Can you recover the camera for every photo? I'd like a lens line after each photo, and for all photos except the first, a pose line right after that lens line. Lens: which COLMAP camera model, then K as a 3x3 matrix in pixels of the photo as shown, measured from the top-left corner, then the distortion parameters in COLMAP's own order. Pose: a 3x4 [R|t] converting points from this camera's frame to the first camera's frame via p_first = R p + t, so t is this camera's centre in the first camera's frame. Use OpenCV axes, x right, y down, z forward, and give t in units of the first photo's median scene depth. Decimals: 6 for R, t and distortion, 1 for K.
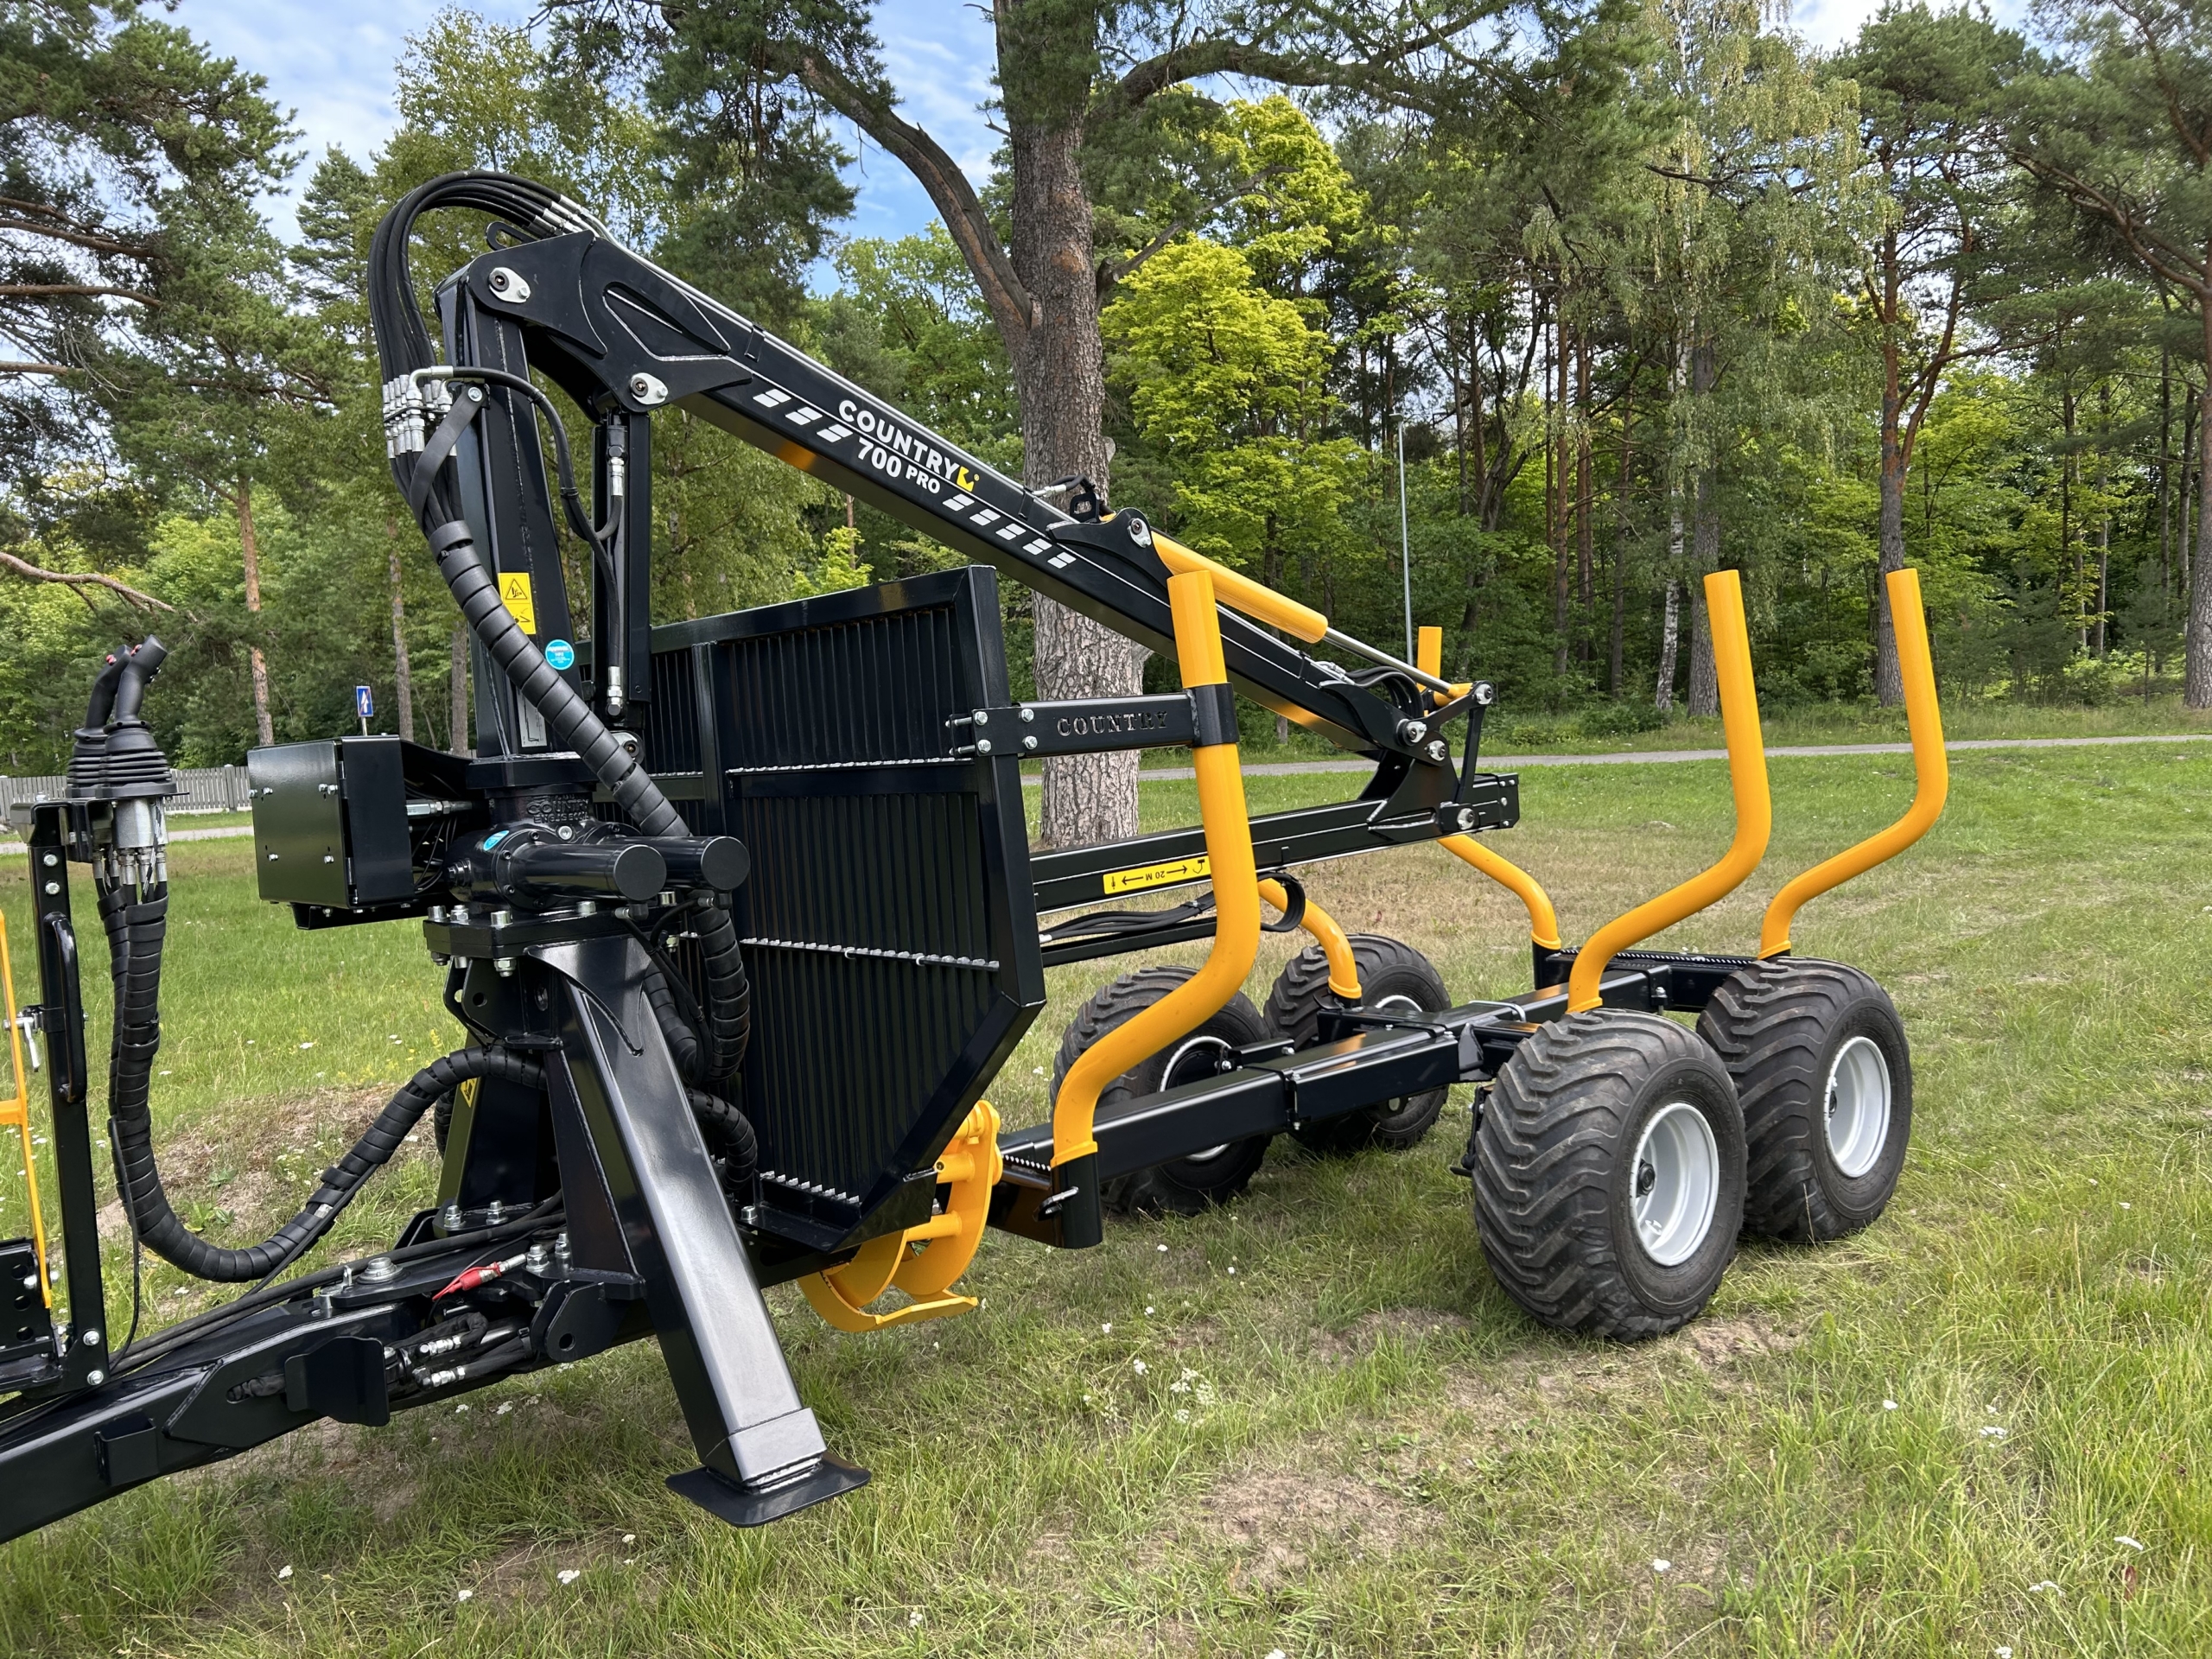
lens RADIAL K [[1662.1, 0, 1105.7], [0, 1662.1, 826.8], [0, 0, 1]] dist [0.049593, -0.049523]
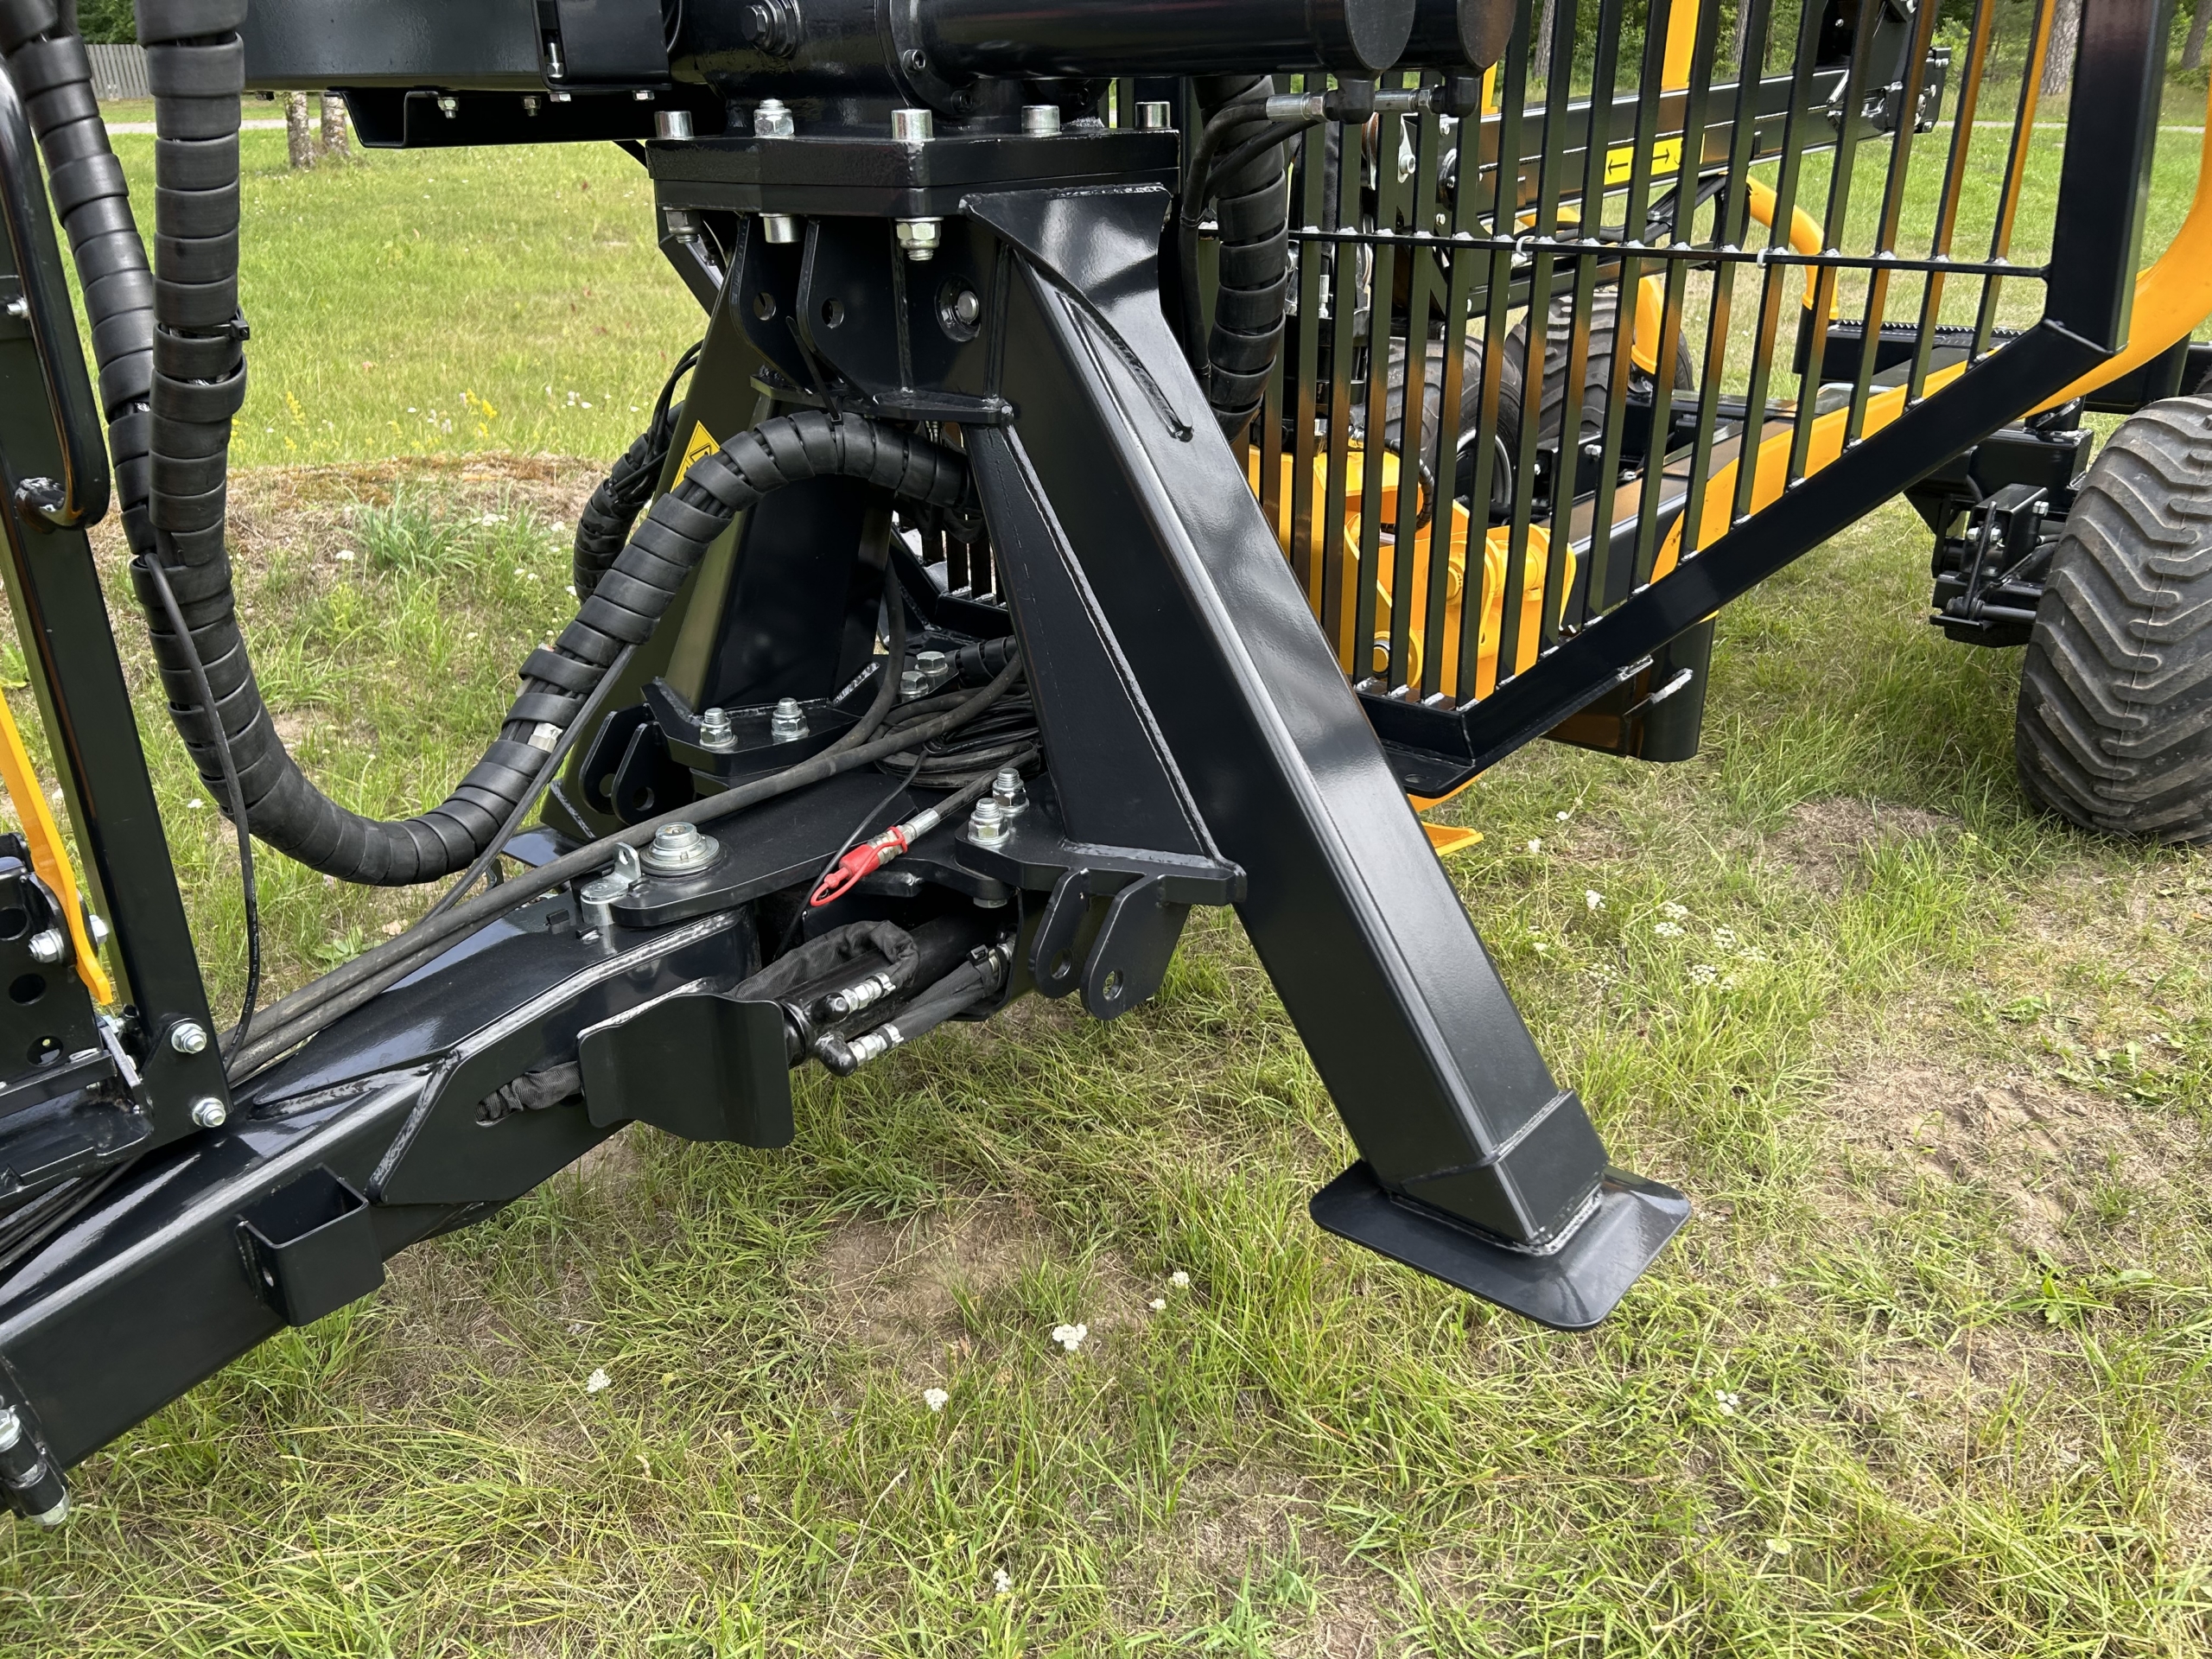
lens RADIAL K [[1662.1, 0, 1111.3], [0, 1662.1, 838.0], [0, 0, 1]] dist [0.049593, -0.049523]
pose [[0.985005, -0.021721, 0.171151, -0.285596], [-0.040618, 0.934961, 0.352417, 0.053831], [-0.167675, -0.354084, 0.920060, 0.367721]]
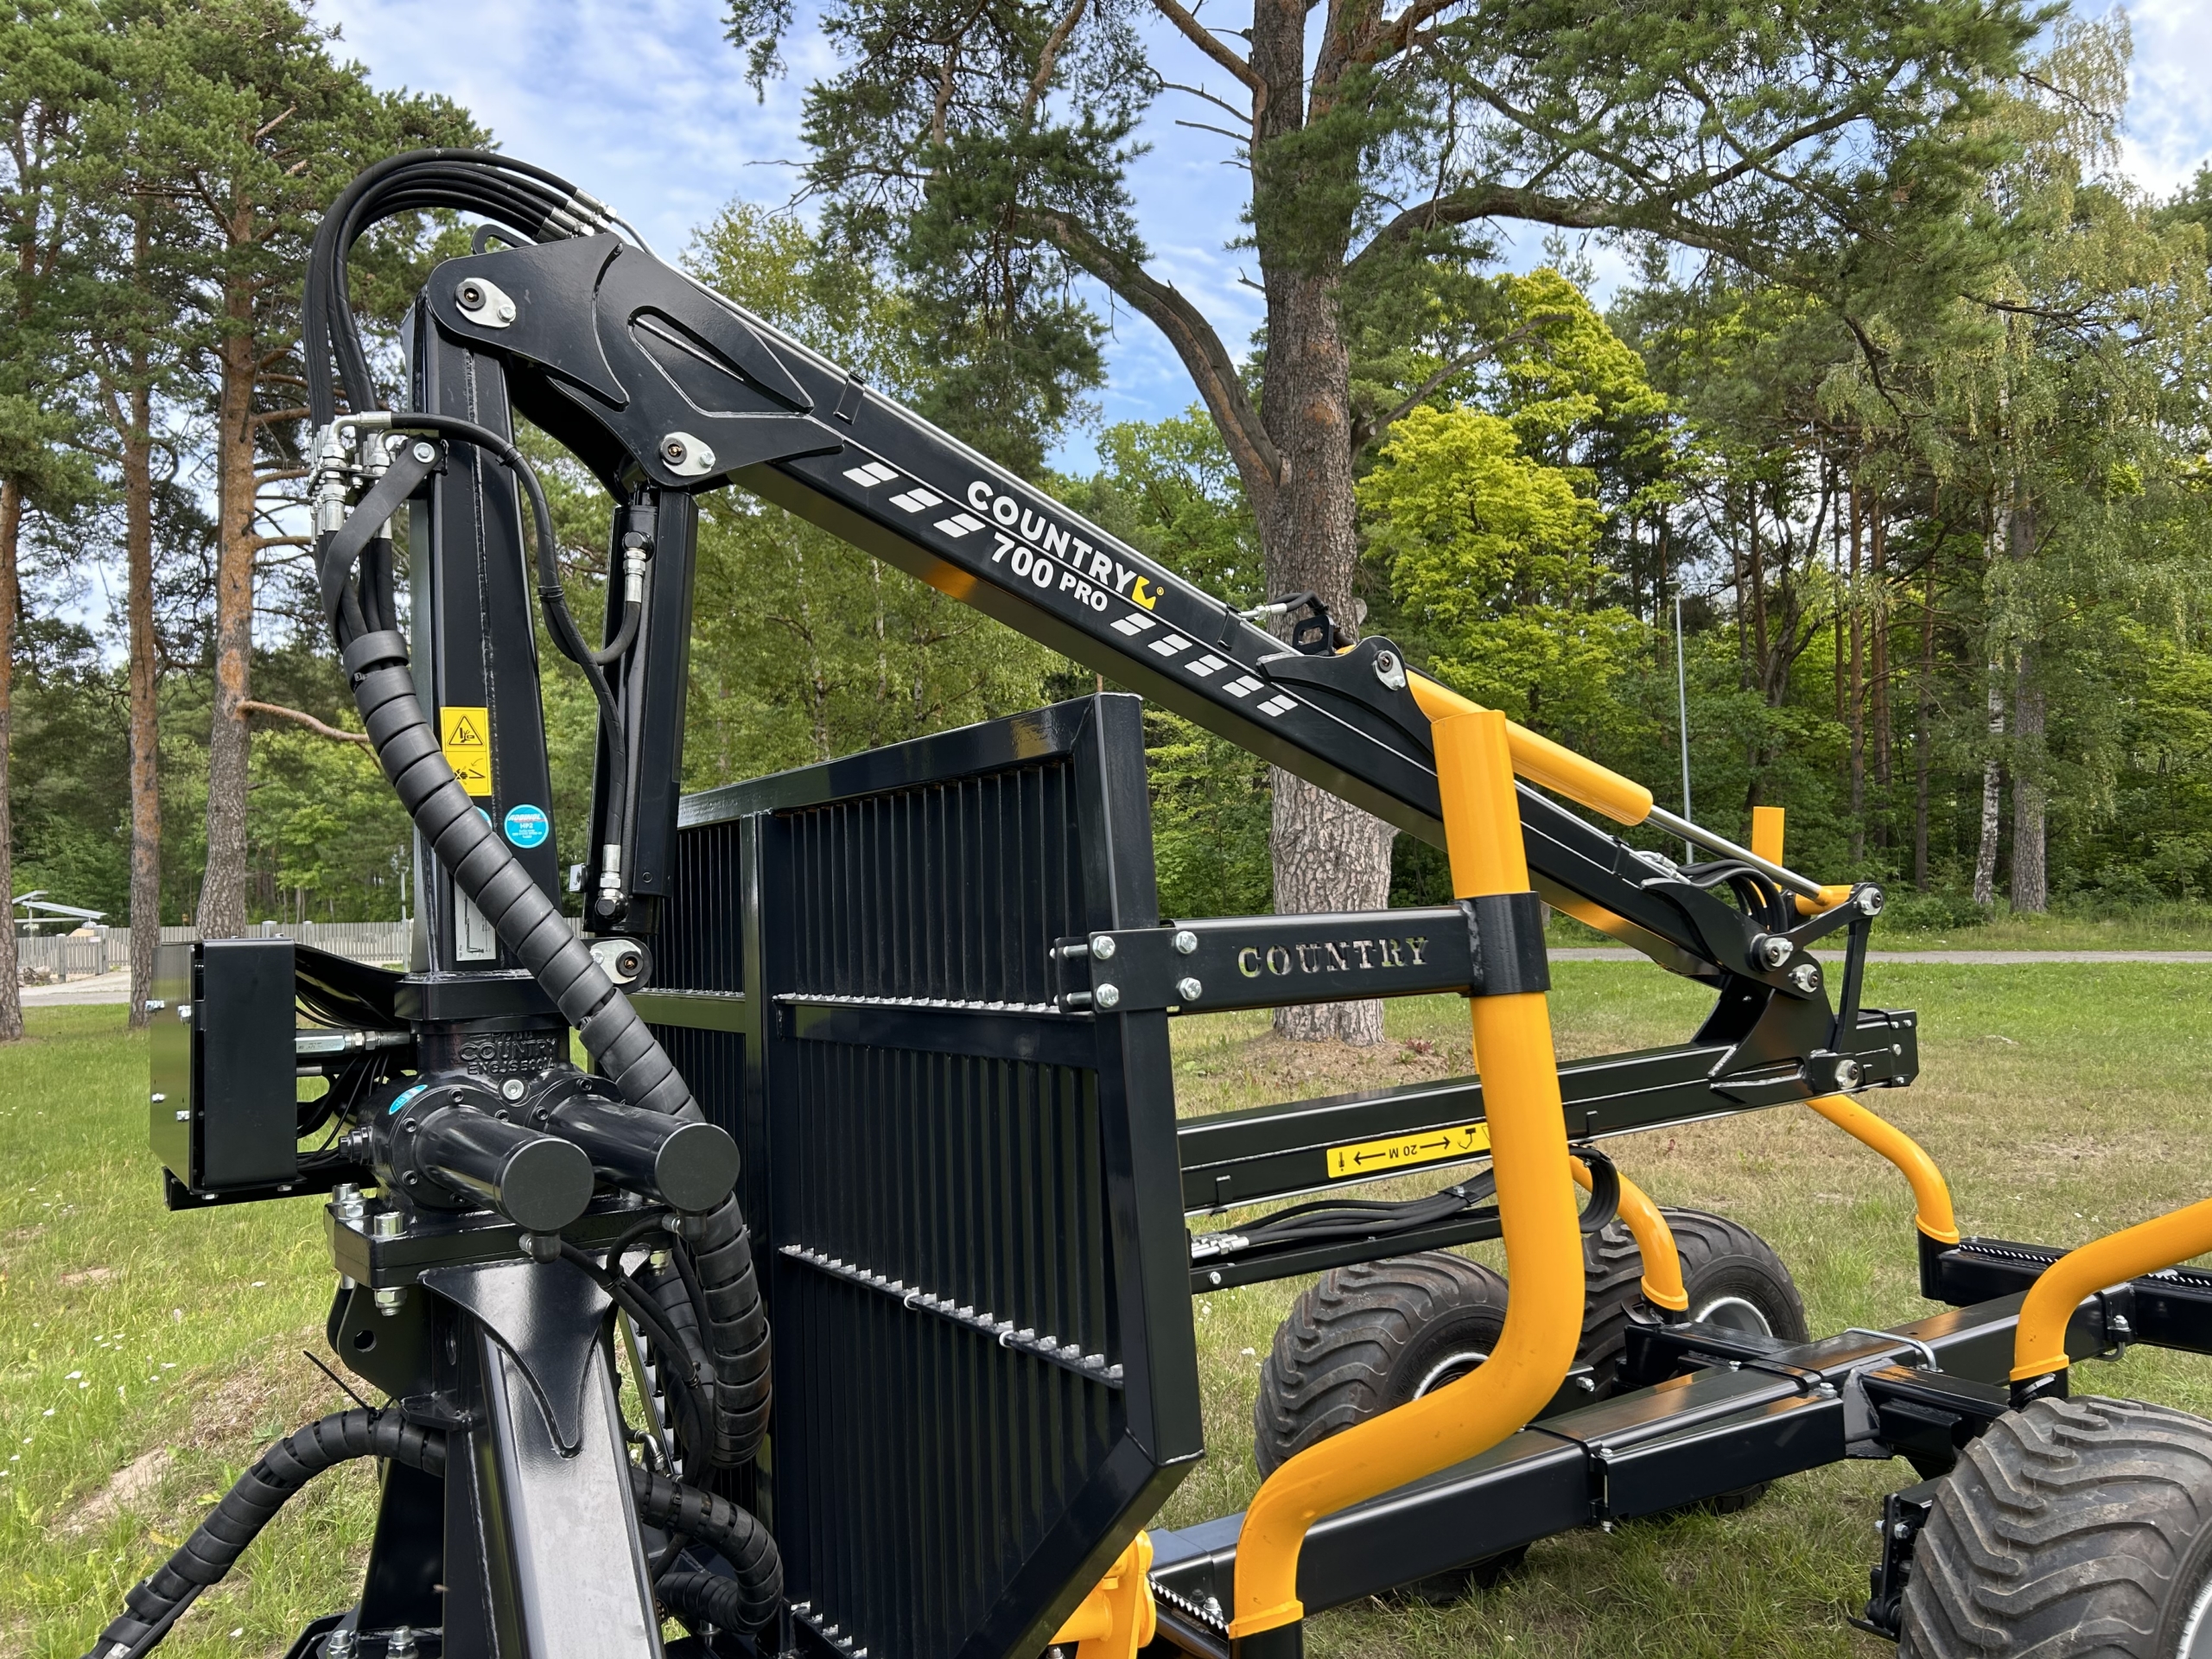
lens RADIAL K [[1662.1, 0, 1094.7], [0, 1662.1, 842.5], [0, 0, 1]] dist [0.049593, -0.049523]
pose [[0.987676, 0.021713, -0.154998, 0.007887], [-0.036047, 0.995264, -0.090279, -0.032914], [0.152304, 0.094753, 0.983781, 0.278617]]
